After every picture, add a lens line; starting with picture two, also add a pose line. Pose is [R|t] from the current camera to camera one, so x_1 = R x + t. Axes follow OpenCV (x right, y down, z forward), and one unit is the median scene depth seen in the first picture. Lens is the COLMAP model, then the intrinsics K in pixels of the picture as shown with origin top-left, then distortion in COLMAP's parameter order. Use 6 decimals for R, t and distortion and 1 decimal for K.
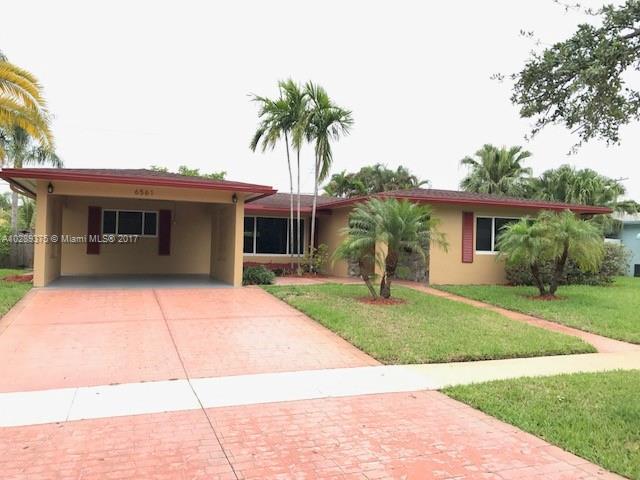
lens RADIAL K [[521.3, 0, 320.0], [0, 521.3, 240.0], [0, 0, 1]] dist [0.017069, -0.005609]
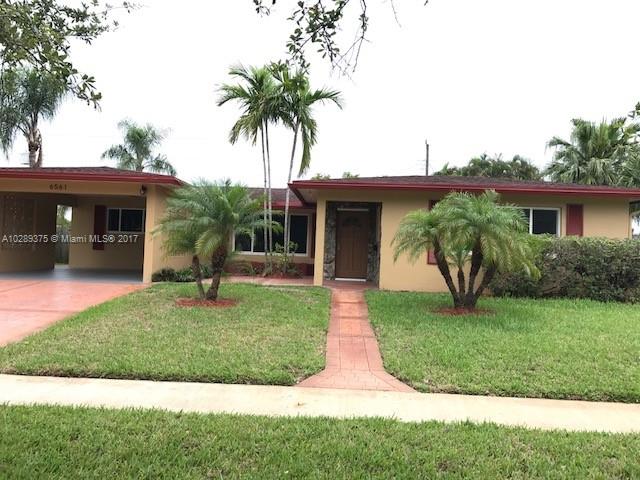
lens RADIAL K [[525.5, 0, 318.6], [0, 525.5, 218.5], [0, 0, 1]] dist [0.038259, -0.001947]
pose [[0.918555, -0.012565, -0.395093, 0.402933], [-0.008791, 0.998598, -0.052196, 0.015854], [0.395195, 0.051419, 0.917157, 0.177856]]
